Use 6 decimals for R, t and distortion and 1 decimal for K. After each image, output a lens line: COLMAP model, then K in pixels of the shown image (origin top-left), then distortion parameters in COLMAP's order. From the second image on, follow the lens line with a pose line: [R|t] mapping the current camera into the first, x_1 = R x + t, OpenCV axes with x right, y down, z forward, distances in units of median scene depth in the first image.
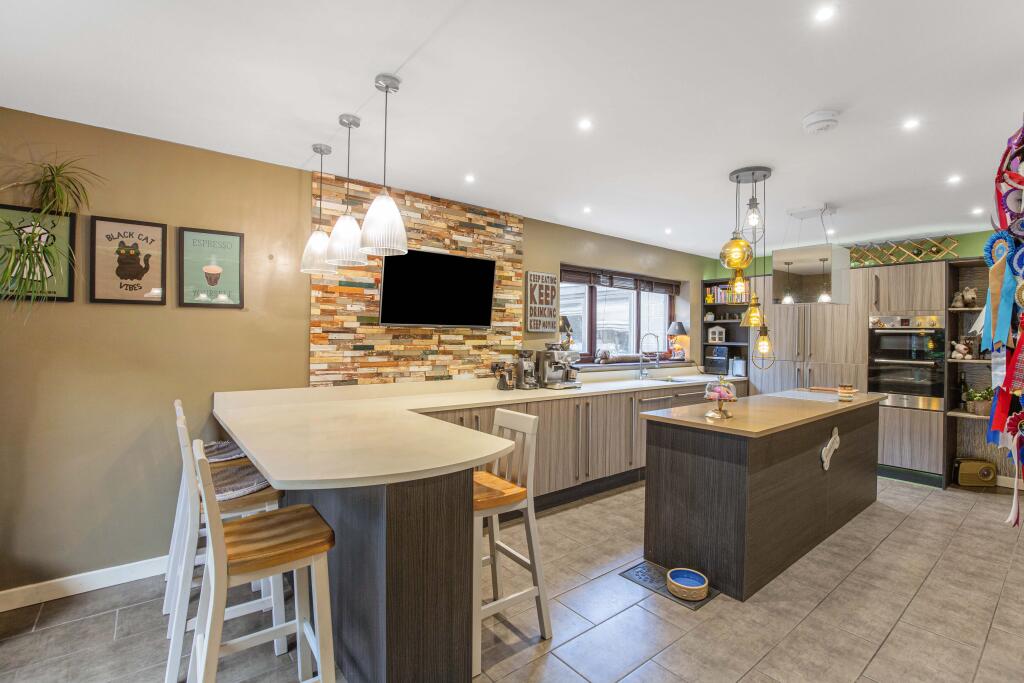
lens RADIAL K [[467.8, 0, 513.6], [0, 467.8, 335.8], [0, 0, 1]] dist [-0.028179, 0.000126]
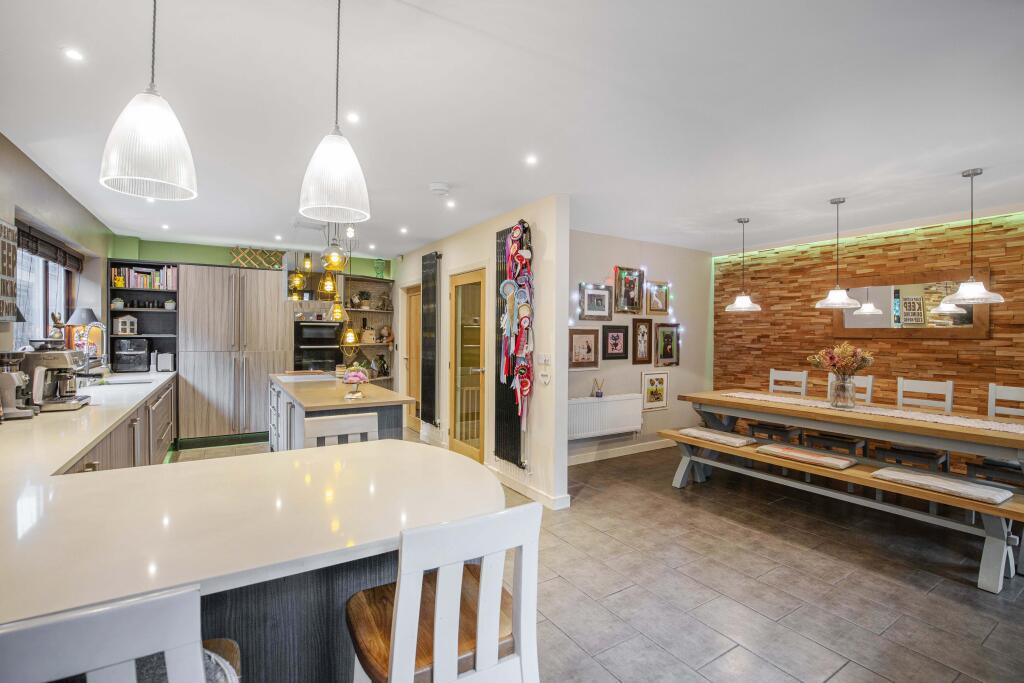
lens RADIAL K [[467.8, 0, 518.3], [0, 467.8, 334.8], [0, 0, 1]] dist [-0.028179, 0.000126]
pose [[0.111451, -0.016428, 0.993634, -0.468541], [-0.005984, 0.999834, 0.017202, -0.005491], [-0.993752, -0.007863, 0.111334, 0.311947]]
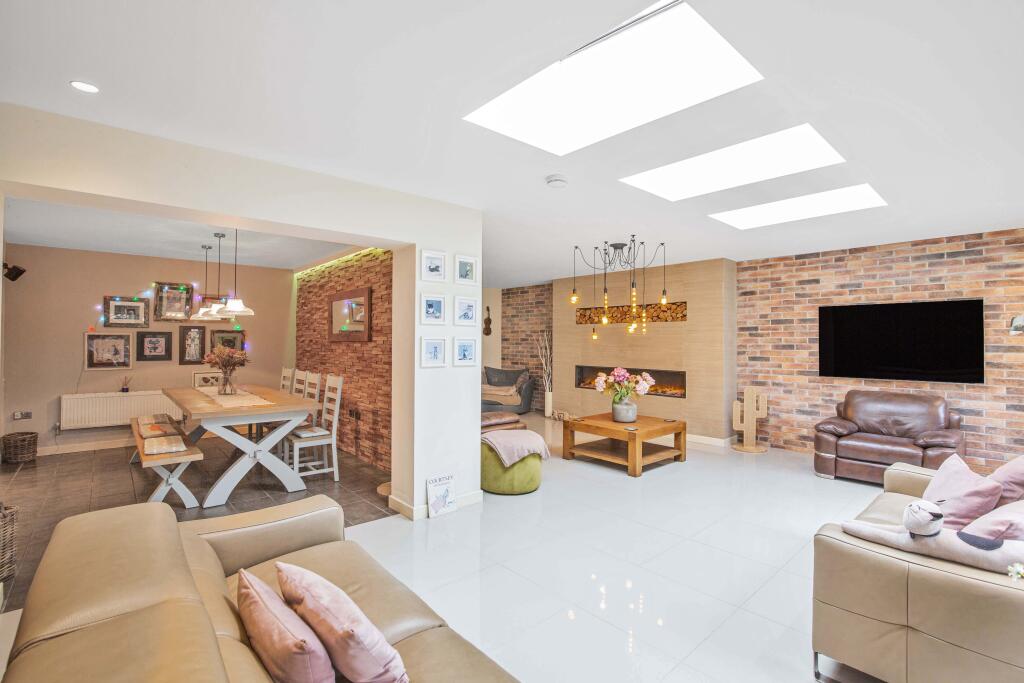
lens RADIAL K [[467.8, 0, 513.6], [0, 467.8, 335.9], [0, 0, 1]] dist [-0.028179, 0.000126]
pose [[-0.059070, -0.004125, 0.998245, -0.720250], [-0.006449, 0.999972, 0.003751, -0.010124], [-0.998233, -0.006217, -0.059095, -0.889379]]
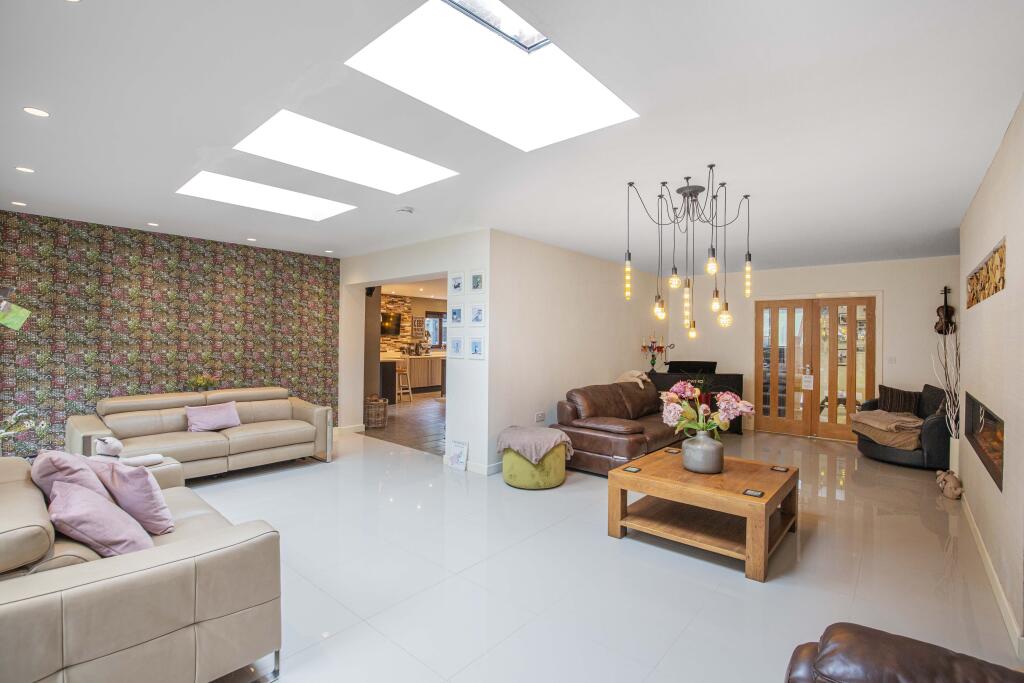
lens RADIAL K [[467.8, 0, 505.5], [0, 467.8, 338.6], [0, 0, 1]] dist [-0.028179, 0.000126]
pose [[0.986102, -0.002628, 0.166122, 0.120934], [0.002457, 0.999996, 0.001236, 0.002122], [-0.166124, -0.000811, 0.986104, -2.035220]]
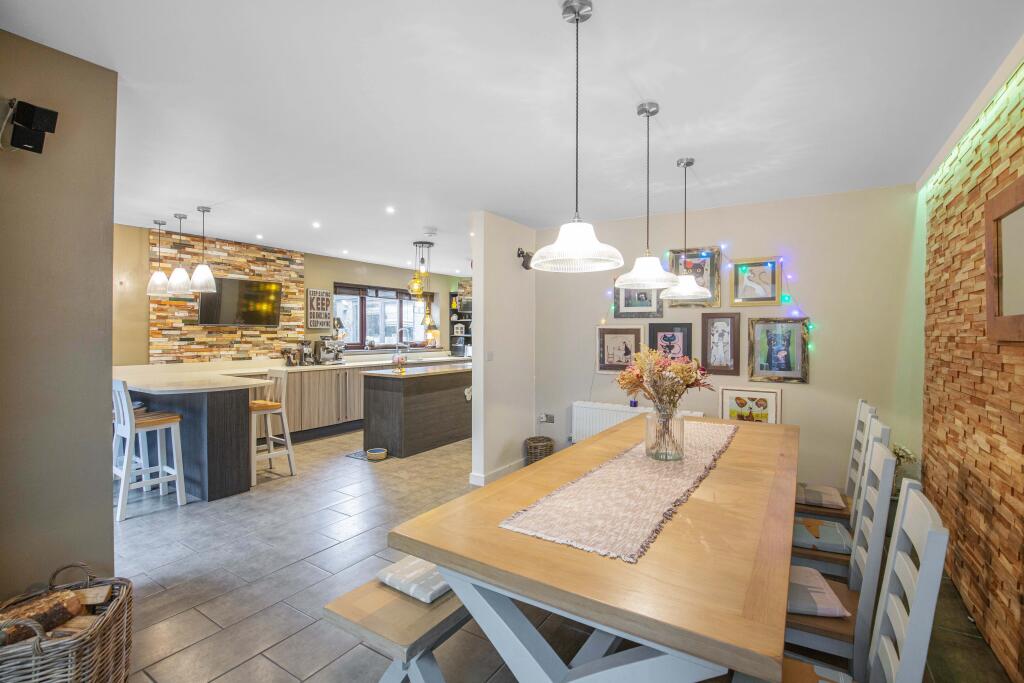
lens RADIAL K [[467.8, 0, 510.4], [0, 467.8, 335.1], [0, 0, 1]] dist [-0.028179, 0.000126]
pose [[0.946193, -0.010674, 0.323427, 0.170573], [0.007714, 0.999916, 0.010435, 0.002381], [-0.323511, -0.007378, 0.946196, -0.679450]]
